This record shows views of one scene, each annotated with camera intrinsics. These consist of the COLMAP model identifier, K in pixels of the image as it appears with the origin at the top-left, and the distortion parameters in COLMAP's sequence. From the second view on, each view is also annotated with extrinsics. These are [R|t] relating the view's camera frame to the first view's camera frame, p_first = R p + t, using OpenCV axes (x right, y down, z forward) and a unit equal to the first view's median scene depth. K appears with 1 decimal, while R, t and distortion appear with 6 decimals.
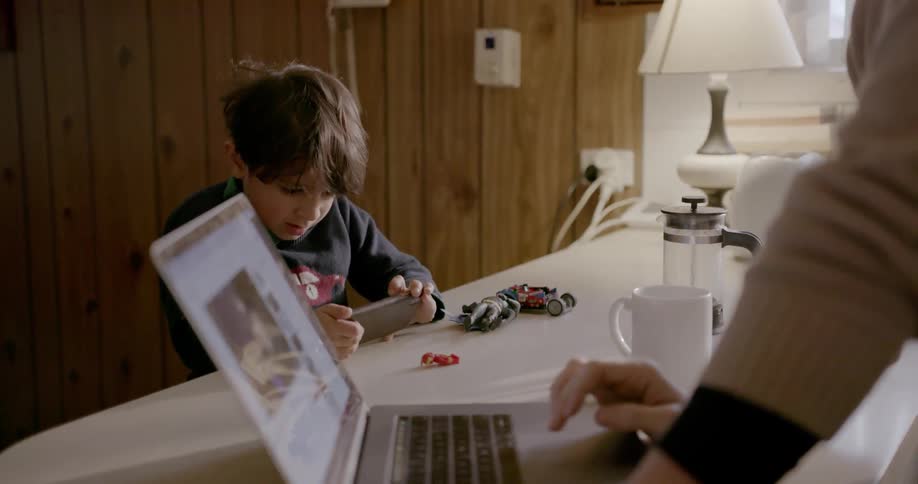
lens RADIAL K [[1170.2, 0, 453.8], [0, 1170.2, 258.5], [0, 0, 1]] dist [0.099346, 0.000000]
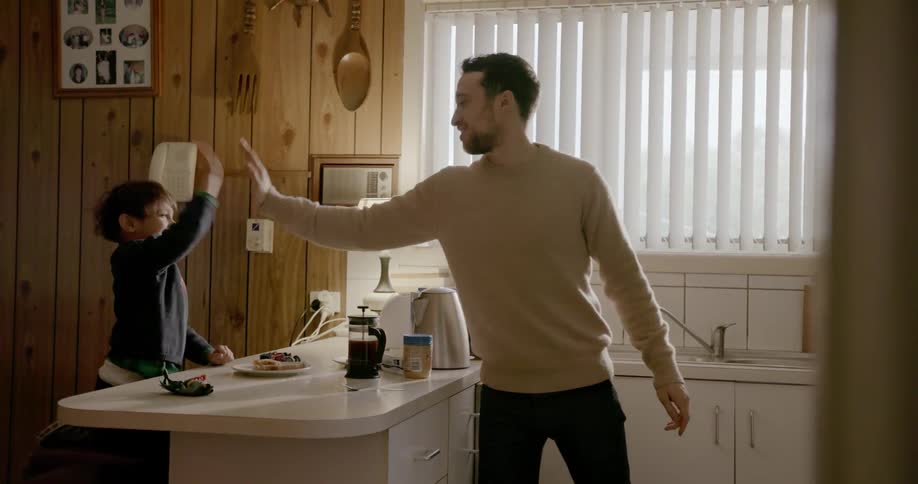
lens RADIAL K [[1170.2, 0, 489.9], [0, 1170.2, 245.5], [0, 0, 1]] dist [0.099346, 0.000000]
pose [[0.970681, 0.028647, 0.238658, -0.044565], [0.009260, 0.987679, -0.156217, 0.109316], [-0.240192, 0.153847, 0.958456, -0.690706]]
